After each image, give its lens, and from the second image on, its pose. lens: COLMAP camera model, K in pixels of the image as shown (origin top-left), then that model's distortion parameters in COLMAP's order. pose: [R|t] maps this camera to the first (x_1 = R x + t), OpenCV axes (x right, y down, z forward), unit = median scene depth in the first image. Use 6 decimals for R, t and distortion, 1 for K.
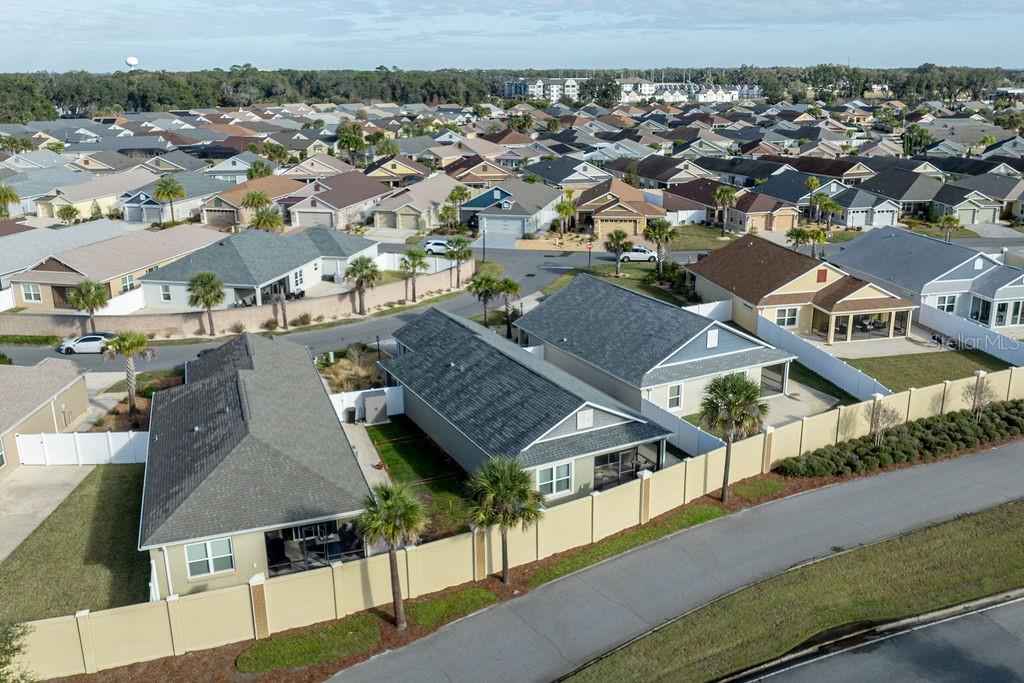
lens RADIAL K [[860.3, 0, 517.8], [0, 860.3, 339.9], [0, 0, 1]] dist [-0.009479, -0.014361]
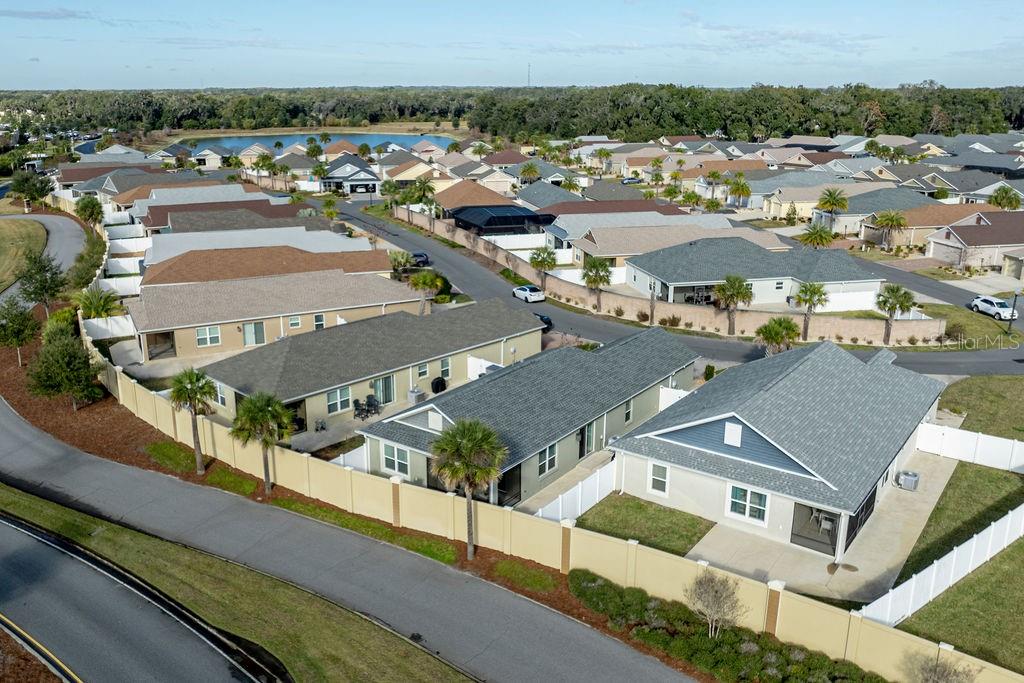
lens RADIAL K [[860.3, 0, 517.8], [0, 860.3, 339.9], [0, 0, 1]] dist [-0.009479, -0.014361]
pose [[0.442400, 0.258557, -0.858738, 0.564387], [-0.271597, 0.951199, 0.146476, -0.102360], [0.854703, 0.168430, 0.491034, 0.318035]]
